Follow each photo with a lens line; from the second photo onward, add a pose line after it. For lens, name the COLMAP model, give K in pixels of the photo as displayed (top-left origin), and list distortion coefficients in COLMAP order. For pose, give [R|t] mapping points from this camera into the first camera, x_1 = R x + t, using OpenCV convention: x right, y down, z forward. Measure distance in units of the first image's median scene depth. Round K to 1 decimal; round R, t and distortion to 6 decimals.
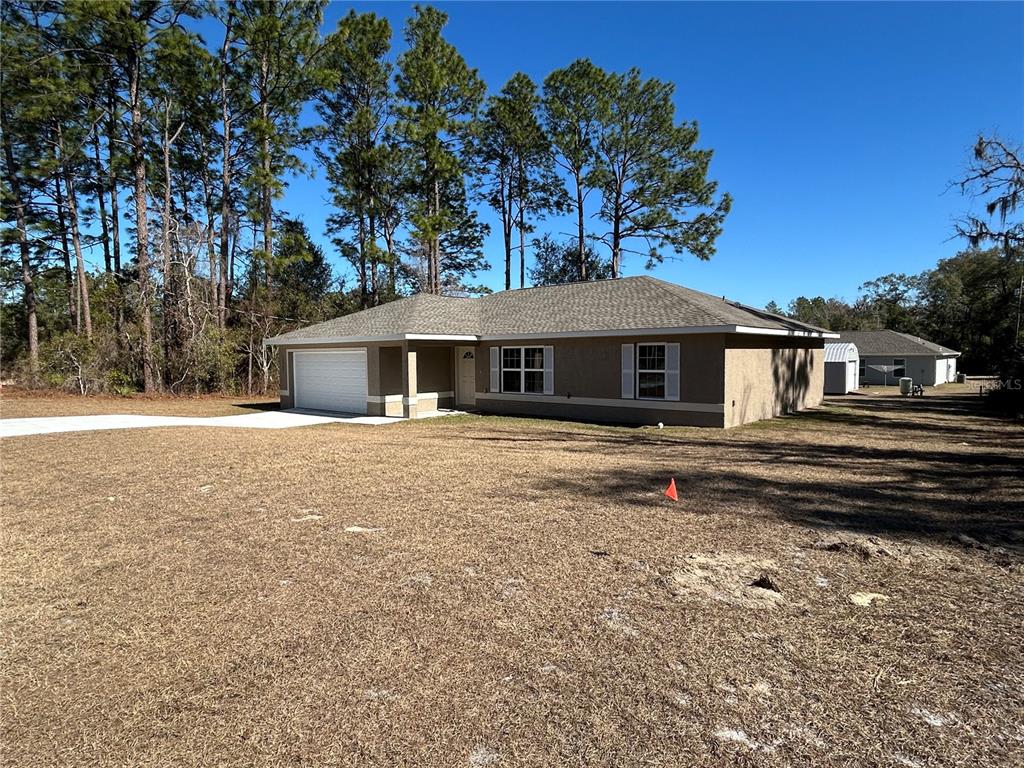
lens RADIAL K [[607.2, 0, 509.2], [0, 607.2, 379.4], [0, 0, 1]] dist [0.009737, -0.001368]
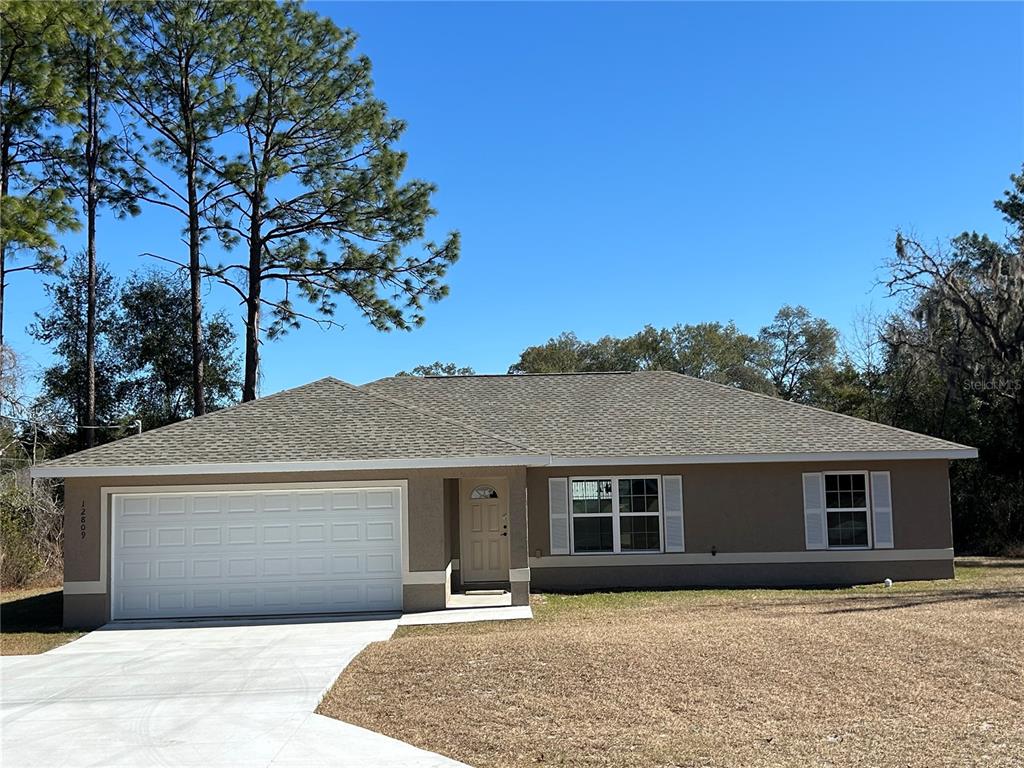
lens RADIAL K [[1215.4, 0, 508.2], [0, 1215.4, 392.4], [0, 0, 1]] dist [0.068976, 0.000000]
pose [[0.731066, 0.041399, 0.681050, -0.939084], [0.043619, 0.993280, -0.107201, -0.012205], [-0.680912, 0.108078, 0.724347, 0.168109]]
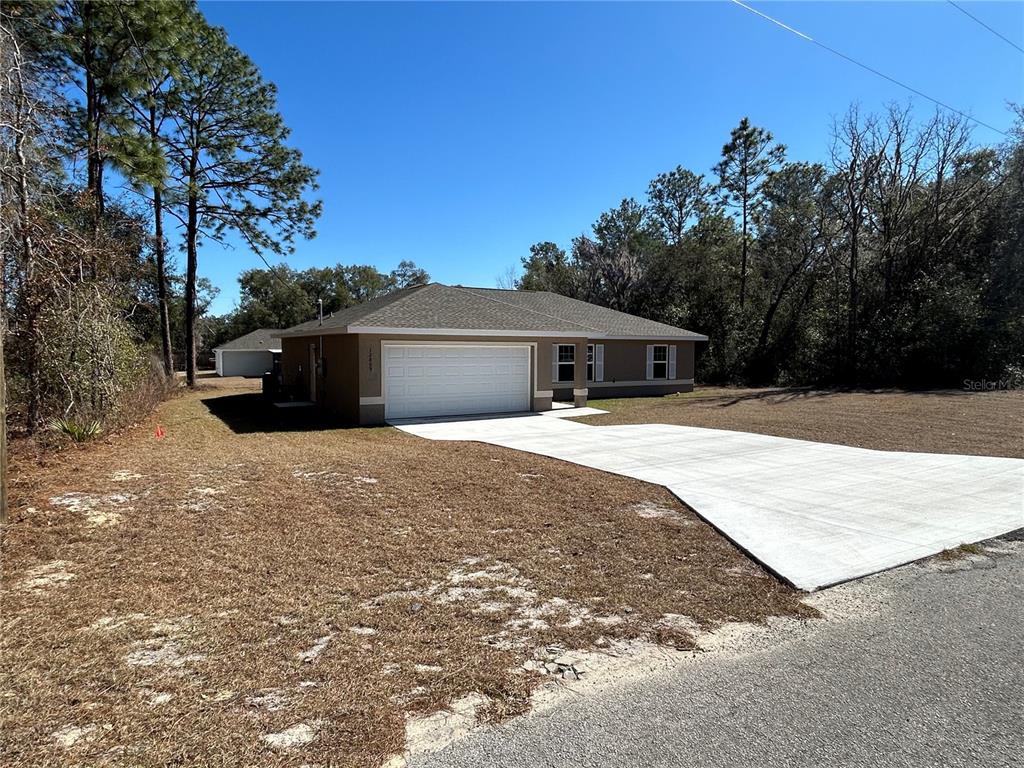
lens RADIAL K [[607.2, 0, 513.8], [0, 607.2, 378.7], [0, 0, 1]] dist [0.009737, -0.001368]
pose [[0.293978, -0.039651, 0.954989, -1.247968], [0.029618, 0.999037, 0.032363, -0.028538], [-0.955353, 0.018771, 0.294870, 0.780478]]
